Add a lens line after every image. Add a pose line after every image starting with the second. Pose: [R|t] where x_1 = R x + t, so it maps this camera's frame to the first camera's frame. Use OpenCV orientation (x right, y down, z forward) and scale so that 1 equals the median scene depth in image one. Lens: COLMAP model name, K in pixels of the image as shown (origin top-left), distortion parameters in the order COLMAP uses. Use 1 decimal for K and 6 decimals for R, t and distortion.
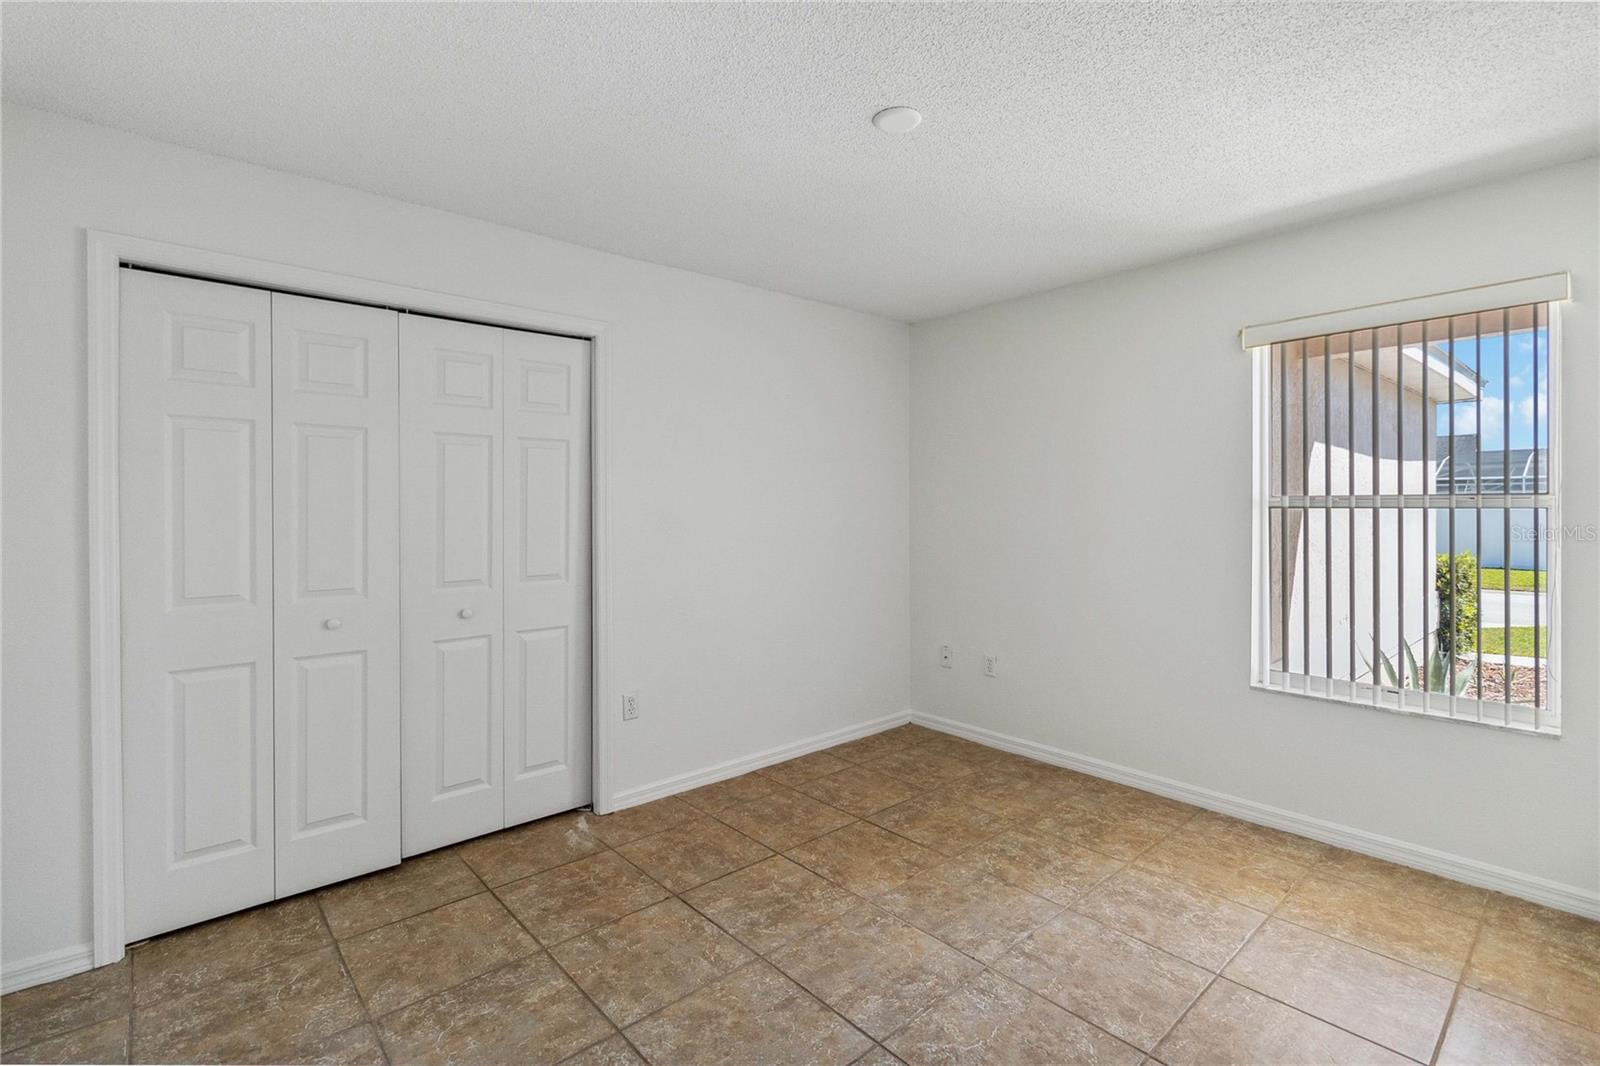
lens RADIAL K [[738.5, 0, 801.9], [0, 738.5, 517.9], [0, 0, 1]] dist [-0.000601, -0.000217]
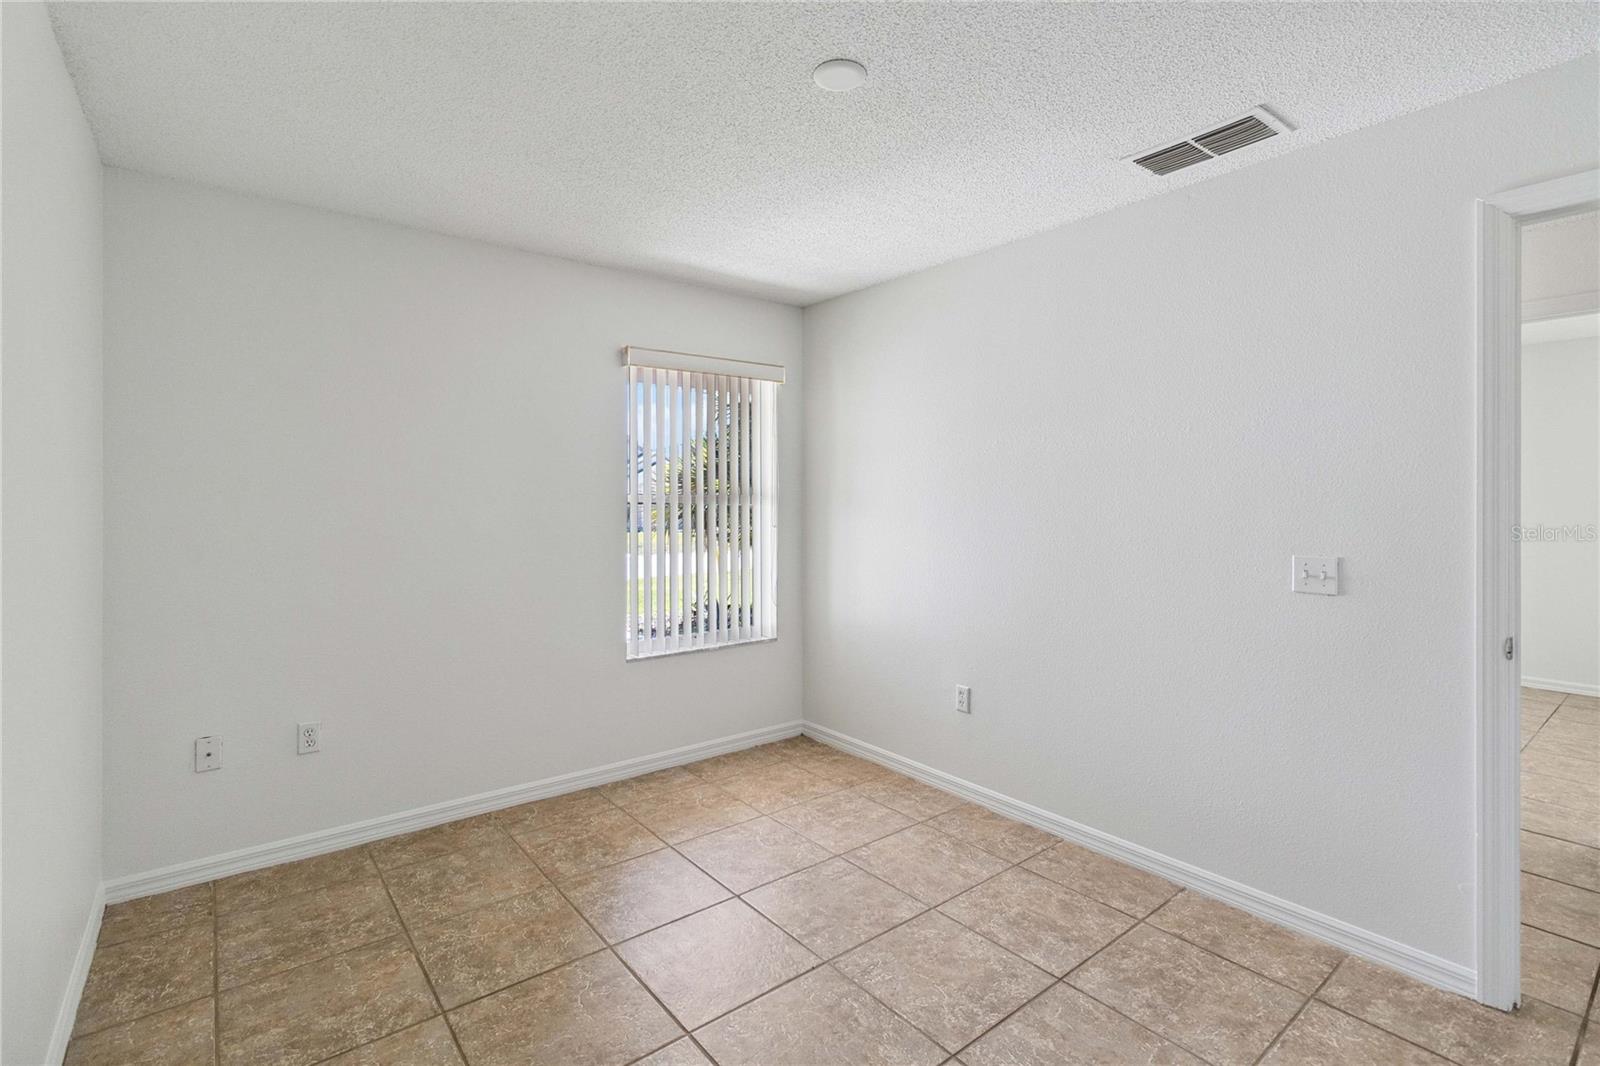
lens RADIAL K [[738.5, 0, 801.0], [0, 738.5, 521.7], [0, 0, 1]] dist [-0.000601, -0.000217]
pose [[0.056274, -0.029777, 0.997971, -0.494764], [0.014896, 0.999469, 0.028982, -0.012272], [-0.998304, 0.013235, 0.056688, 0.656209]]
